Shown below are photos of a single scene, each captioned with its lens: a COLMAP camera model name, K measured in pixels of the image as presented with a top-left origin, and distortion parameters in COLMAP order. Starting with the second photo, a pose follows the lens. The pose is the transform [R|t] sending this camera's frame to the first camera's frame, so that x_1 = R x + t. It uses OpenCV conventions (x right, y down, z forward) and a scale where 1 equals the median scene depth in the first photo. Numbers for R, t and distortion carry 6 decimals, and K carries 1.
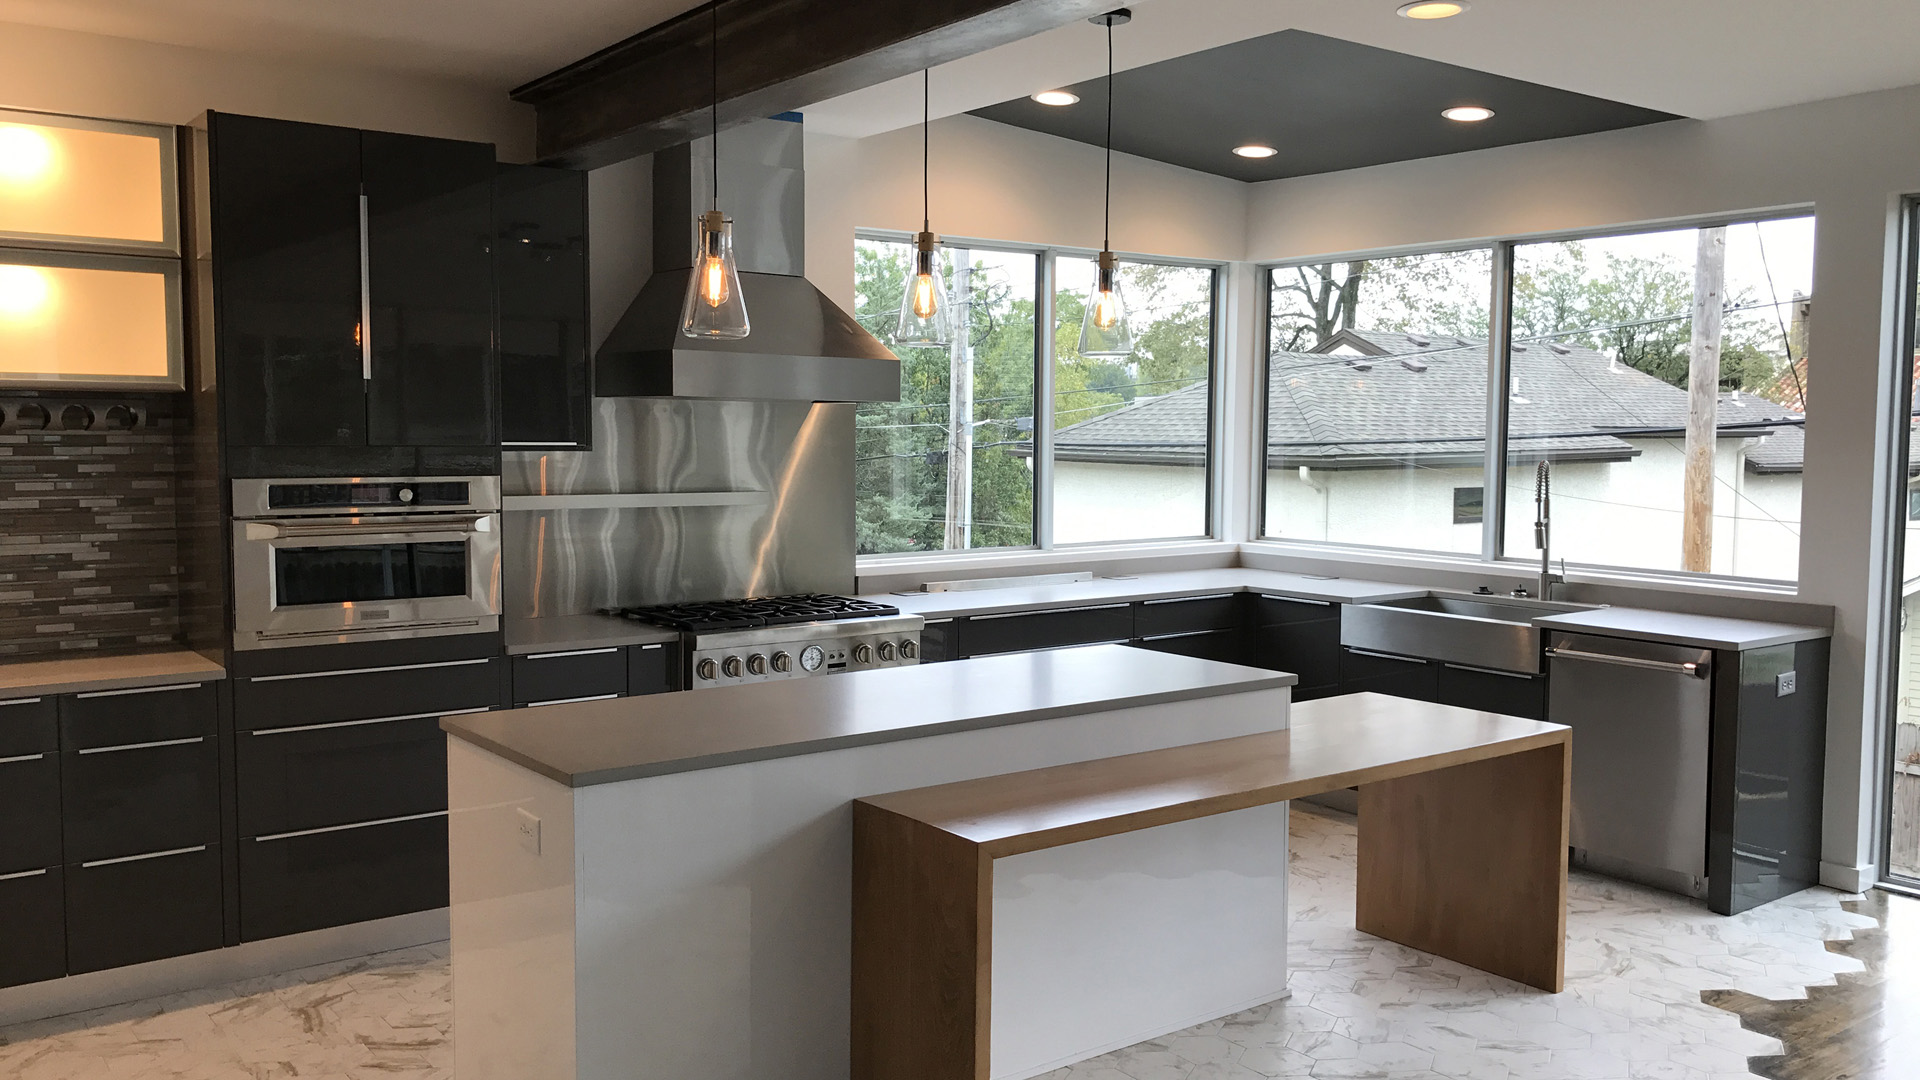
lens RADIAL K [[1570.5, 0, 960.0], [0, 1570.5, 540.0], [0, 0, 1]] dist [-0.002812, 0.000662]
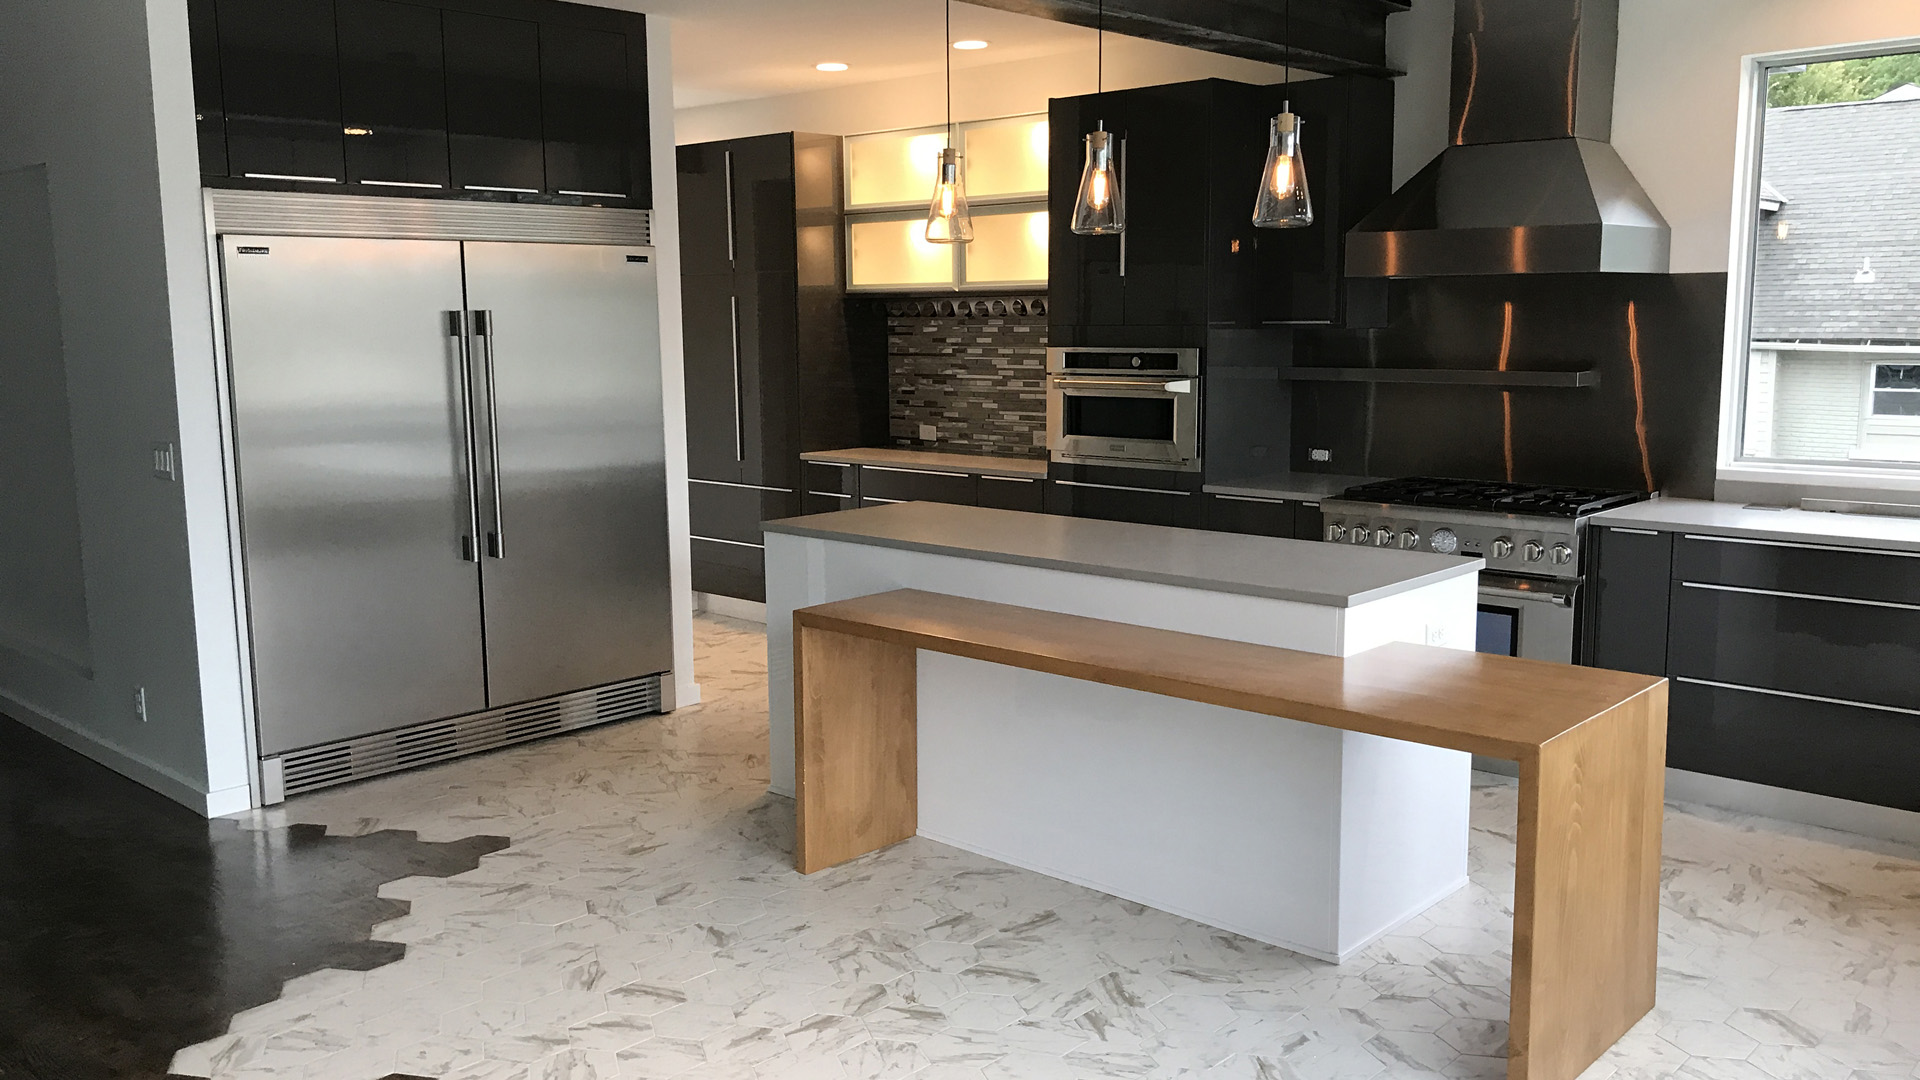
lens RADIAL K [[1570.5, 0, 960.0], [0, 1570.5, 540.0], [0, 0, 1]] dist [-0.002812, 0.000662]
pose [[0.173466, 0.133785, -0.975711, 0.993823], [-0.057625, 0.990412, 0.125556, -0.038959], [0.983152, 0.034446, 0.179513, 0.635177]]
